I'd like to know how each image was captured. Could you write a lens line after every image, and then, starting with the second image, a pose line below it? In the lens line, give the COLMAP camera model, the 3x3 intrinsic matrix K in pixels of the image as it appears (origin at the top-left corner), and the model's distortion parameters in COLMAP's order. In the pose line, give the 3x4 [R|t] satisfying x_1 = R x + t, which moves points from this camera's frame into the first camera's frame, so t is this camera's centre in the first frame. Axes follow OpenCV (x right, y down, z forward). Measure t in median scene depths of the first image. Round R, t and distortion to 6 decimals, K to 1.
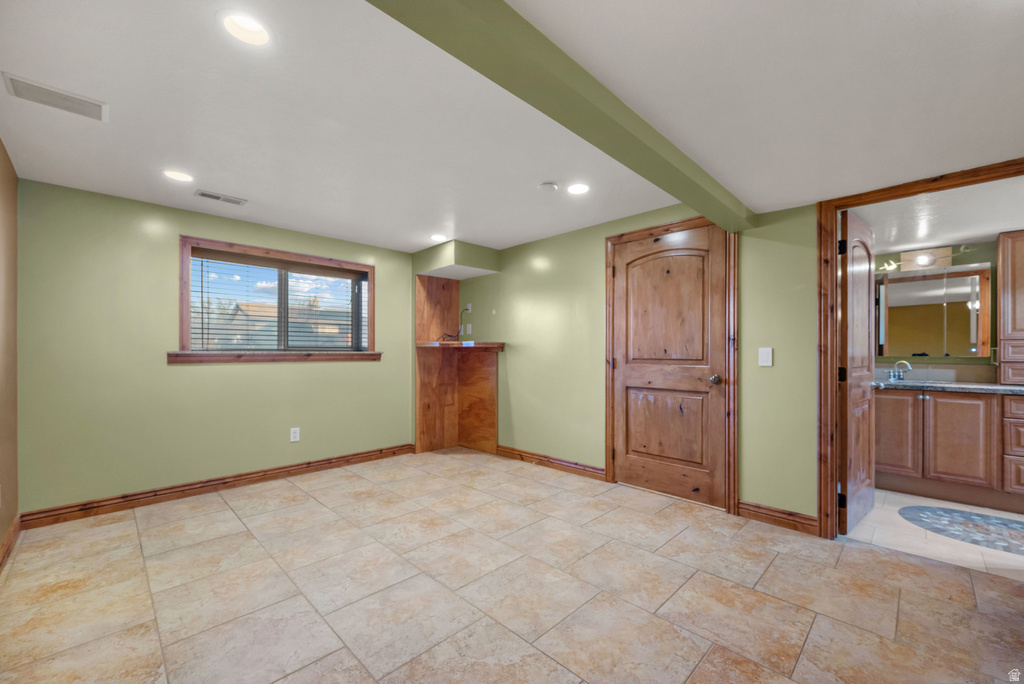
lens RADIAL K [[410.8, 0, 510.1], [0, 410.8, 350.3], [0, 0, 1]] dist [-0.010213, -0.000120]
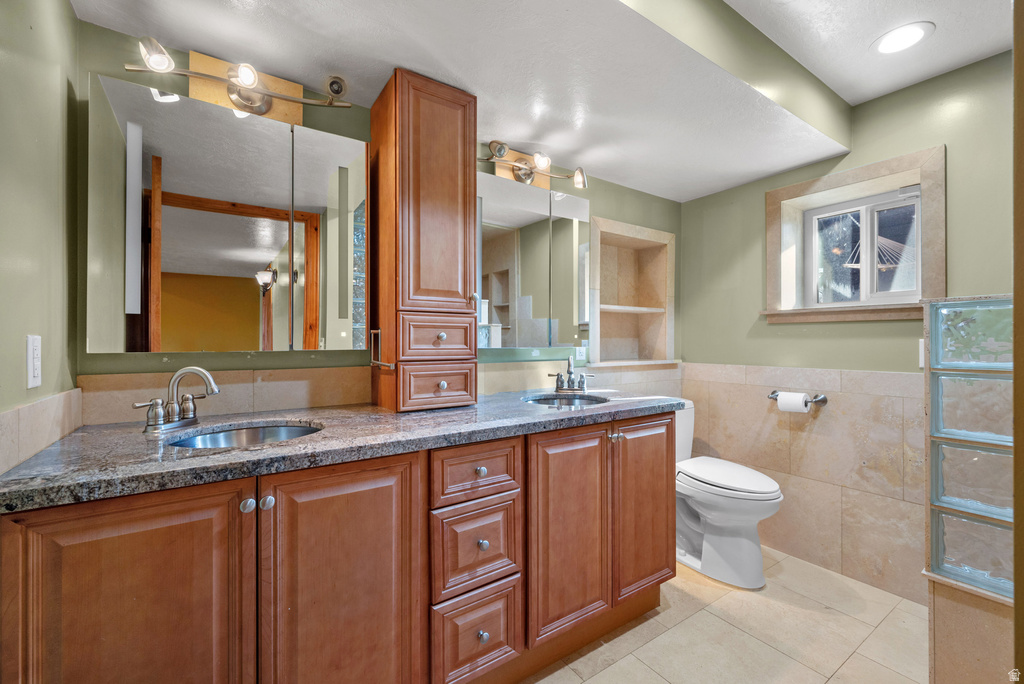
lens RADIAL K [[429.9, 0, 515.3], [0, 429.9, 336.7], [0, 0, 1]] dist [-0.000796, -0.000056]
pose [[0.170304, 0.003629, 0.985385, 0.756297], [0.002522, 0.999988, -0.004119, 0.003681], [-0.985388, 0.003186, 0.170293, 0.775534]]
